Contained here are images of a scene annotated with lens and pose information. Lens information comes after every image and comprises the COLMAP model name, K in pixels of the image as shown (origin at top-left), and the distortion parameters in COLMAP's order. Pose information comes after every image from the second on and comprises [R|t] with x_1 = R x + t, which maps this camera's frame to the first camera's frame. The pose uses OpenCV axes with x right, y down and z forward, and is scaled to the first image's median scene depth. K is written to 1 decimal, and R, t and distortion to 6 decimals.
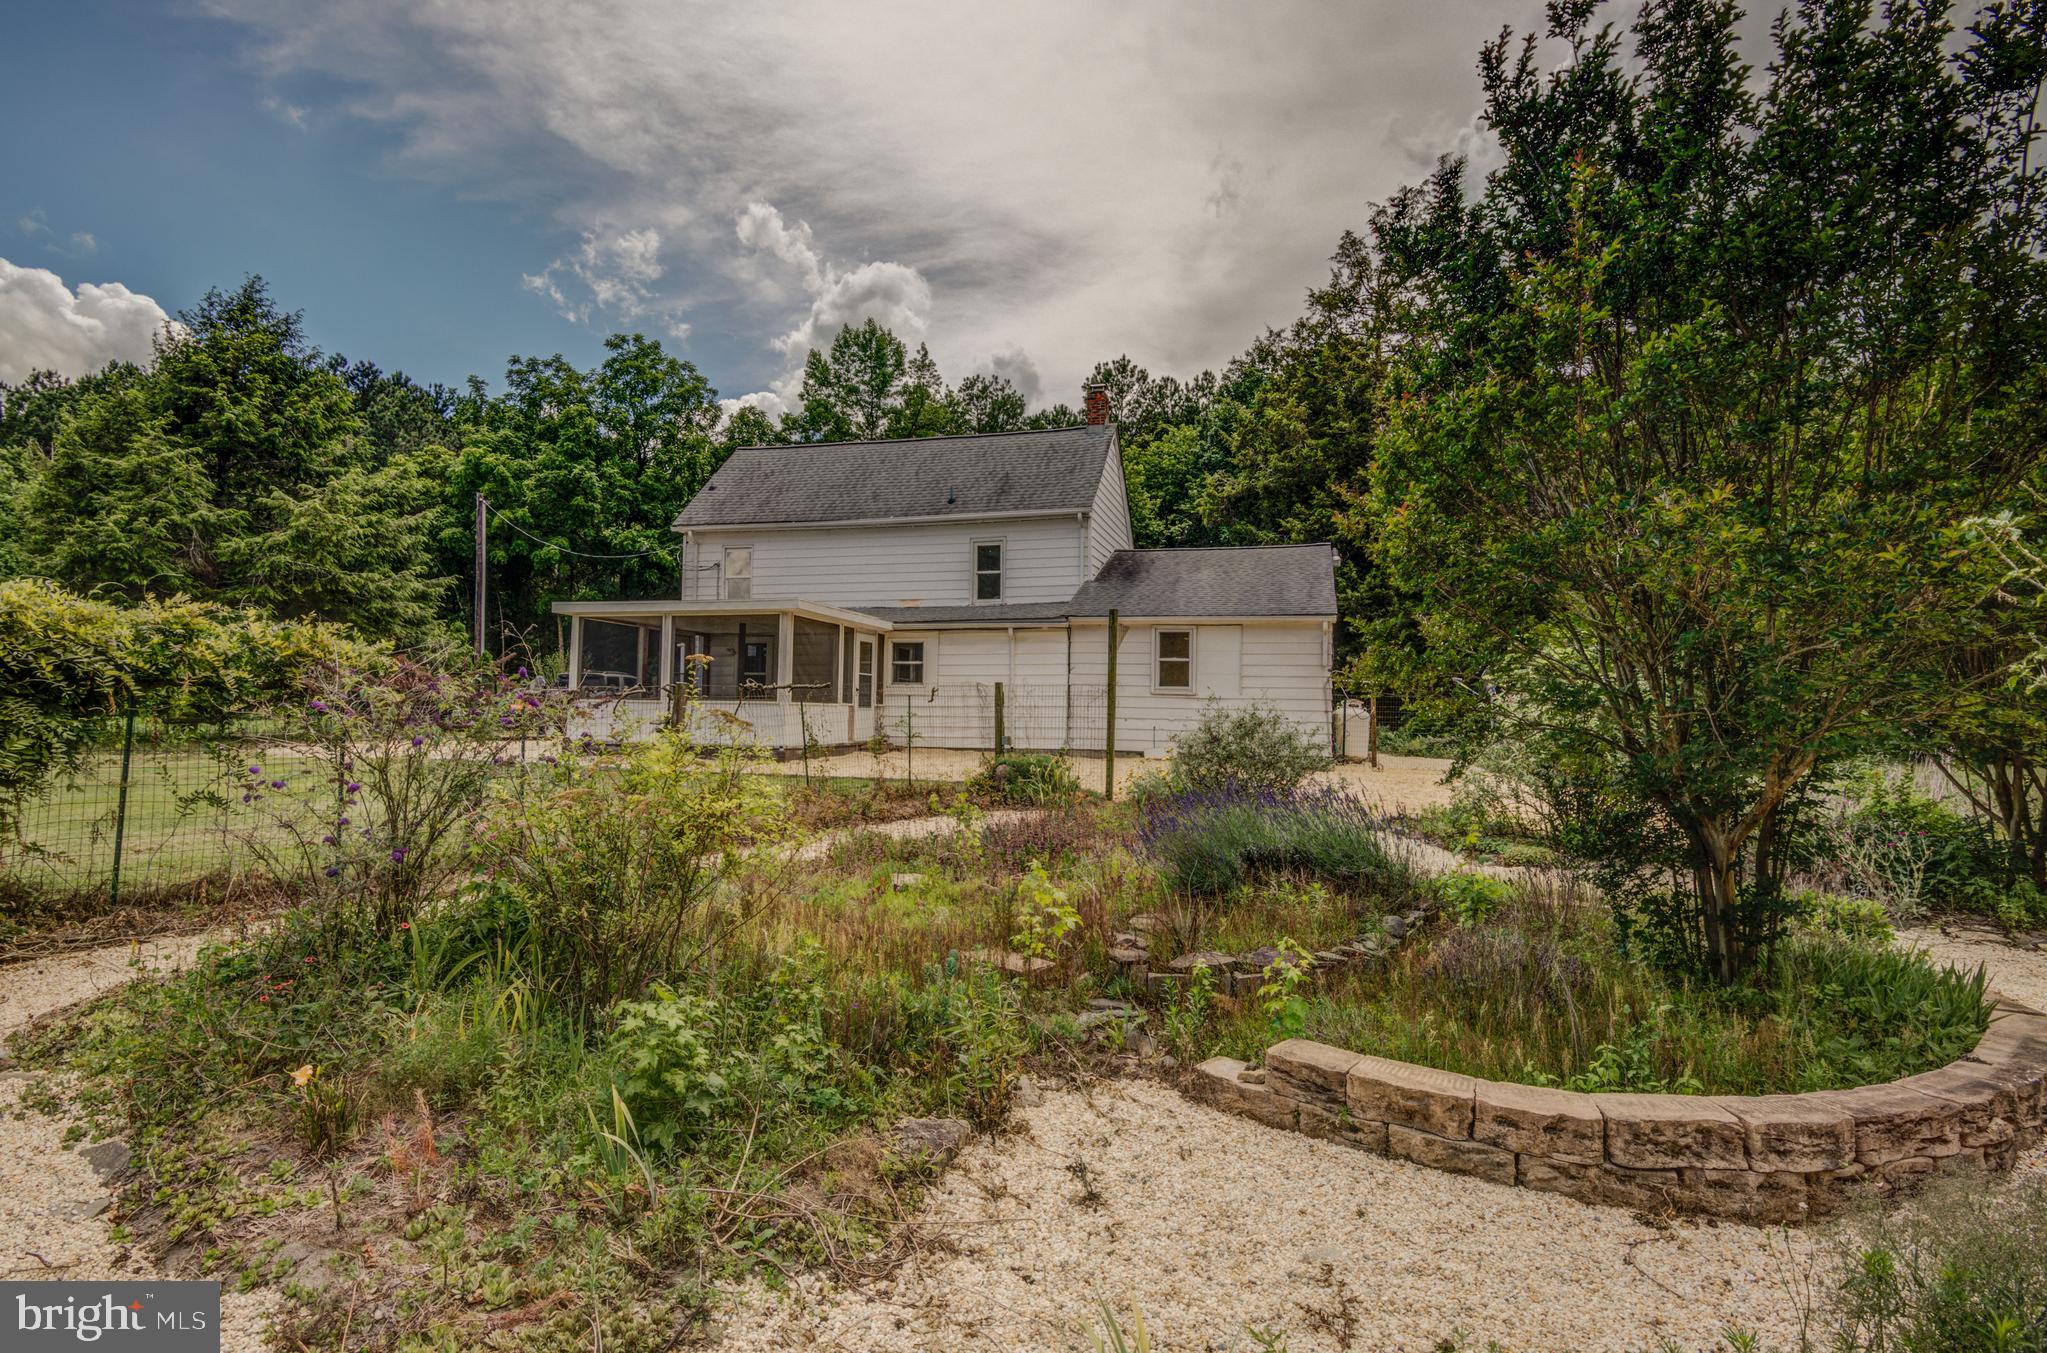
lens RADIAL K [[1010.4, 0, 1019.9], [0, 1010.4, 665.8], [0, 0, 1]] dist [-0.015710, 0.002620]
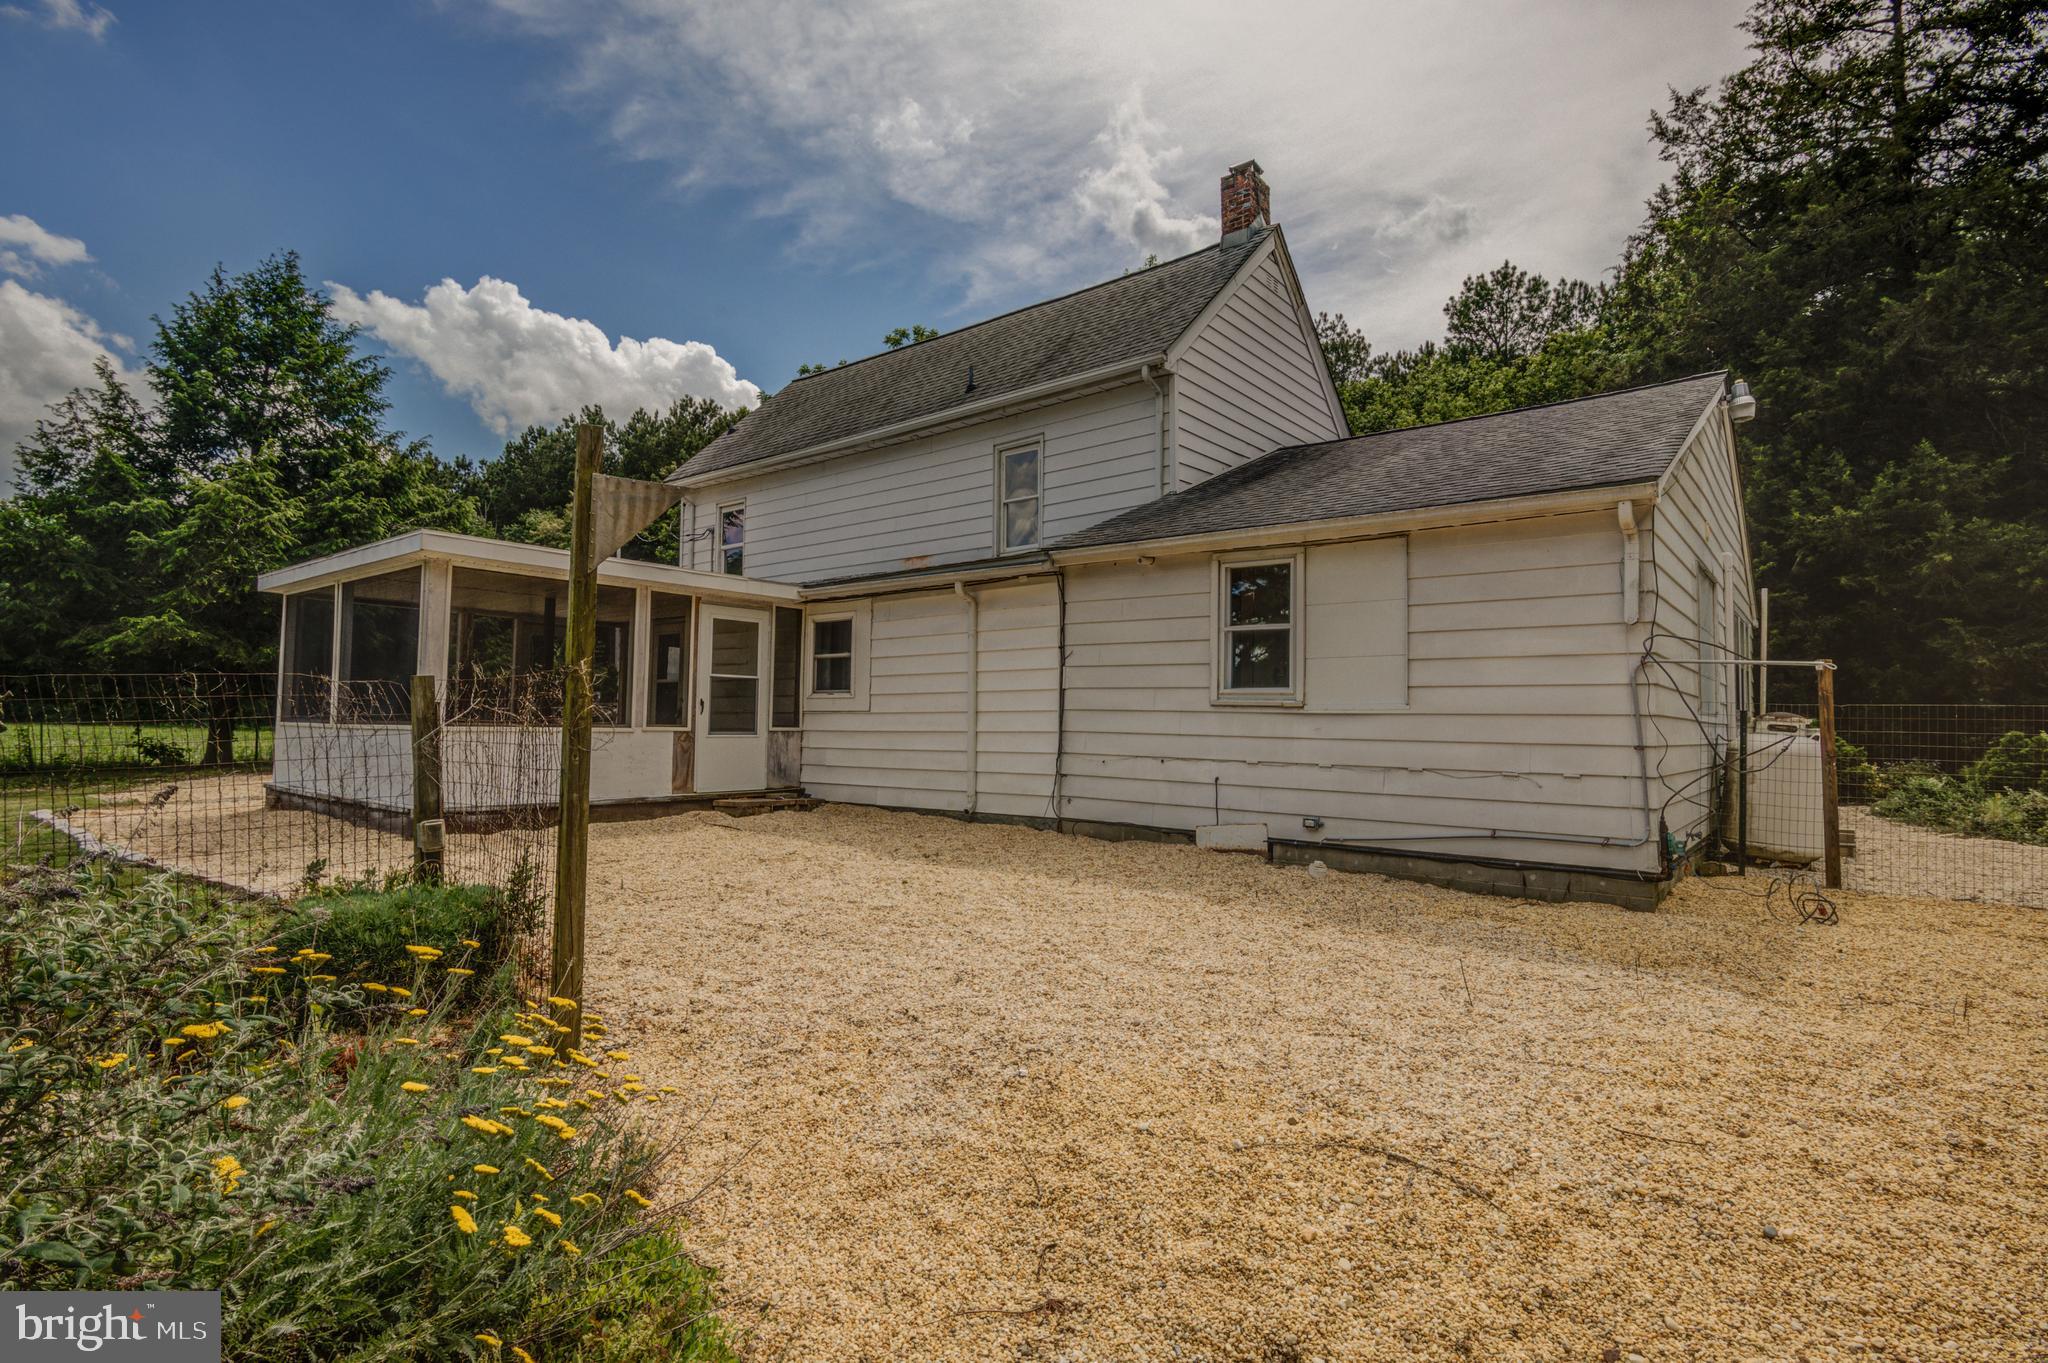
lens RADIAL K [[1007.7, 0, 1013.8], [0, 1007.7, 680.6], [0, 0, 1]] dist [-0.011533, 0.000642]
pose [[0.912611, -0.021354, -0.408271, 0.210542], [0.021295, 0.999762, -0.004691, 0.015428], [0.408275, -0.004413, 0.912848, 0.496130]]
